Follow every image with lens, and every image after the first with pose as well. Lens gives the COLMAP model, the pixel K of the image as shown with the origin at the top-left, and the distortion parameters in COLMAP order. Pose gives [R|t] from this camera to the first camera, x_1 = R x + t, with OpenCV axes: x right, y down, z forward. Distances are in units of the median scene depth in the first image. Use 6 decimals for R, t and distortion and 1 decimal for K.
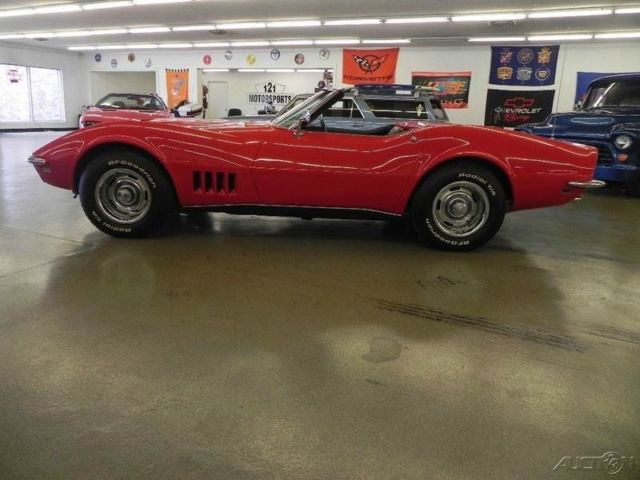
lens RADIAL K [[488.5, 0, 320.0], [0, 488.5, 240.0], [0, 0, 1]] dist [-0.004503, -0.006647]
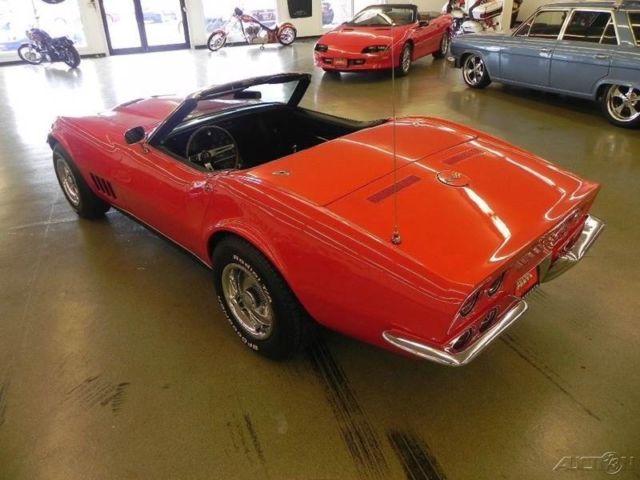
lens RADIAL K [[483.7, 0, 320.0], [0, 483.7, 240.0], [0, 0, 1]] dist [-0.002115, 0.000281]
pose [[0.700169, 0.277161, -0.657985, 0.235130], [-0.114212, 0.953189, 0.279975, -0.107293], [0.704783, -0.120880, 0.699049, 0.194120]]
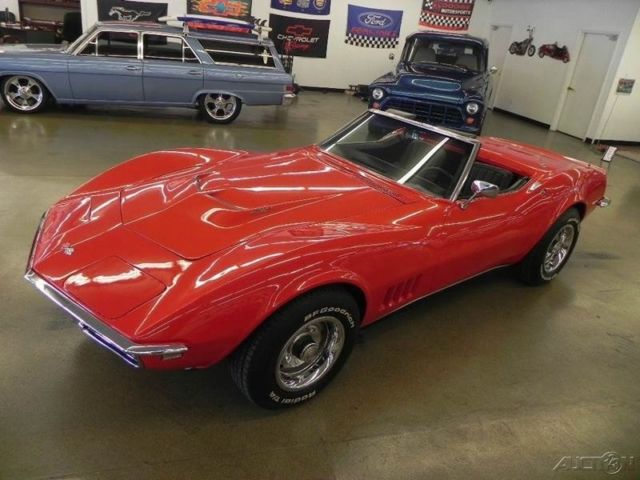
lens RADIAL K [[468.1, 0, 318.3], [0, 468.1, 241.9], [0, 0, 1]] dist [-0.008483, -0.013239]
pose [[0.780662, -0.226238, 0.582565, -0.221849], [0.076238, 0.959688, 0.270531, -0.122322], [-0.620285, -0.166780, 0.766440, 0.167375]]
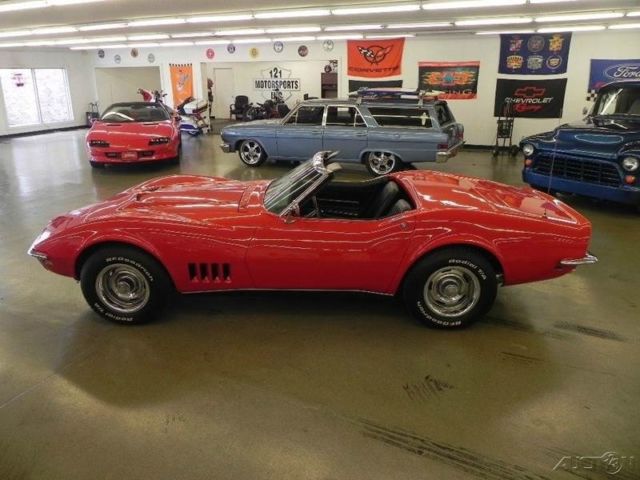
lens RADIAL K [[487.4, 0, 320.0], [0, 487.4, 240.0], [0, 0, 1]] dist [-0.004429, 0.000151]
pose [[0.998861, -0.031508, -0.035828, 0.016886], [0.034250, 0.996312, 0.078678, -0.079750], [0.033216, -0.079816, 0.996256, -0.002154]]
